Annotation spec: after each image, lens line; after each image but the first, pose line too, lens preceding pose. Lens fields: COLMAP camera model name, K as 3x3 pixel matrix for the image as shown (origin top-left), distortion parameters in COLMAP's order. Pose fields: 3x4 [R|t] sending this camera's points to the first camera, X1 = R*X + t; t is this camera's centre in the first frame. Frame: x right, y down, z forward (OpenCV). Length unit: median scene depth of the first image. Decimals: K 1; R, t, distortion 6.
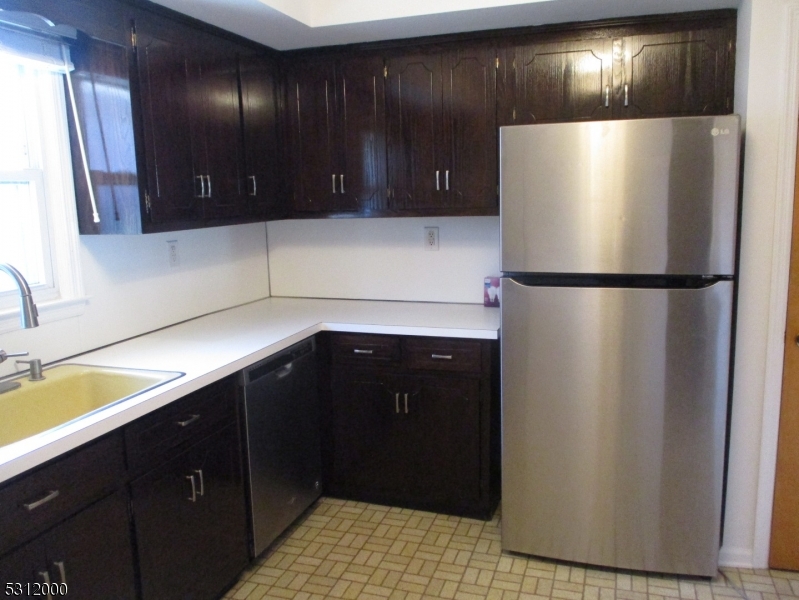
lens RADIAL K [[665.8, 0, 408.7], [0, 665.8, 298.0], [0, 0, 1]] dist [-0.030408, 0.010861]
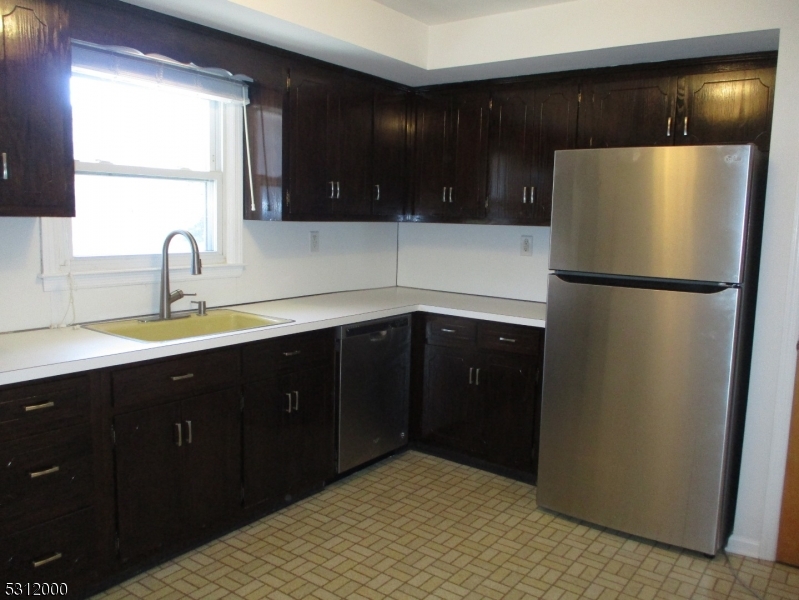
lens RADIAL K [[665.8, 0, 408.7], [0, 665.8, 298.0], [0, 0, 1]] dist [-0.030408, 0.010861]
pose [[0.951526, 0.087509, -0.294855, 0.252570], [-0.097976, 0.994970, -0.020886, 0.061610], [0.291545, 0.048762, 0.955314, -0.224025]]
